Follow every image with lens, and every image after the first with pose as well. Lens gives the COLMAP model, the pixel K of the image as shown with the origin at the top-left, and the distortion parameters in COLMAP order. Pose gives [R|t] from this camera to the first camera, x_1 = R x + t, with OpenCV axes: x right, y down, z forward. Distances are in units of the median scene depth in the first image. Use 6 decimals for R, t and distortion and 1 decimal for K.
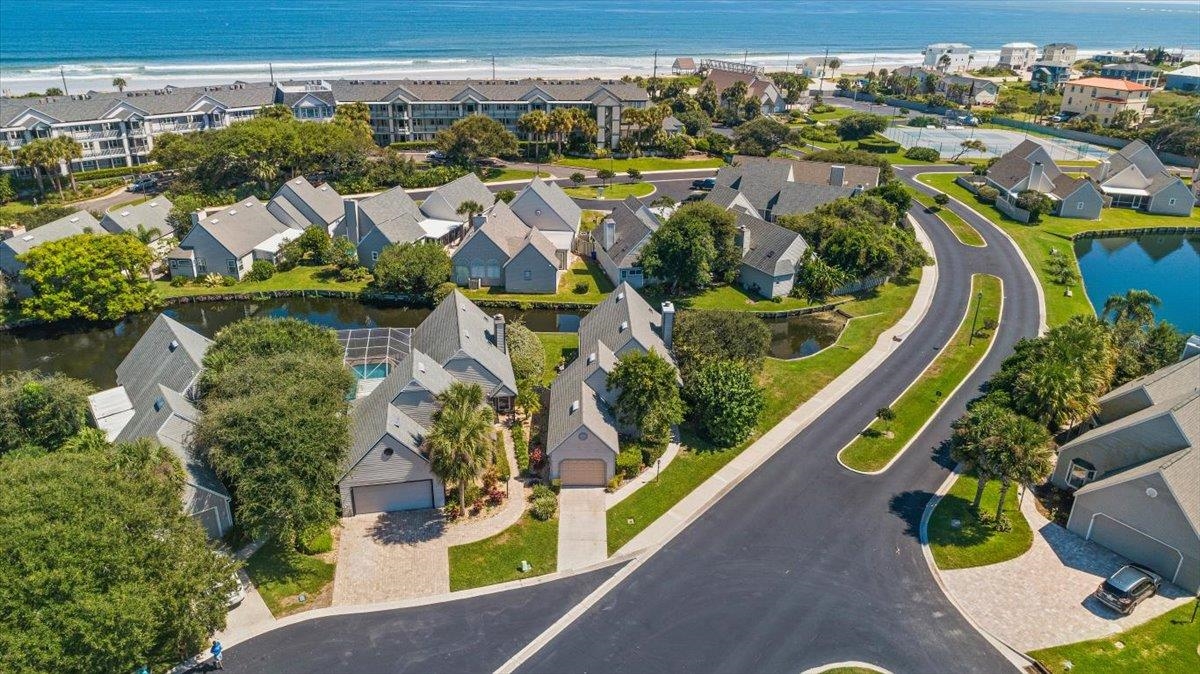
lens RADIAL K [[826.6, 0, 600.0], [0, 826.6, 337.0], [0, 0, 1]] dist [-0.011068, -0.000673]
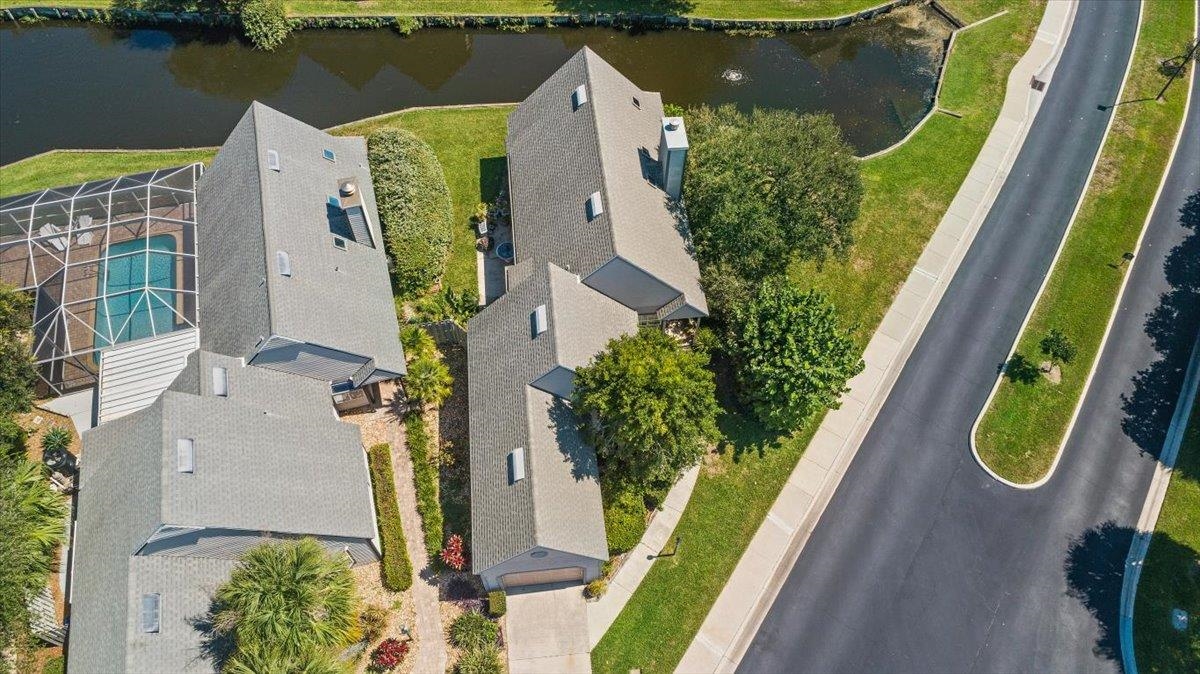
lens RADIAL K [[826.6, 0, 600.0], [0, 826.6, 337.0], [0, 0, 1]] dist [-0.011068, -0.000673]
pose [[0.996501, -0.069991, 0.045682, 0.002959], [0.033338, 0.834062, 0.550662, -0.247628], [-0.076643, -0.547213, 0.833477, 0.570172]]
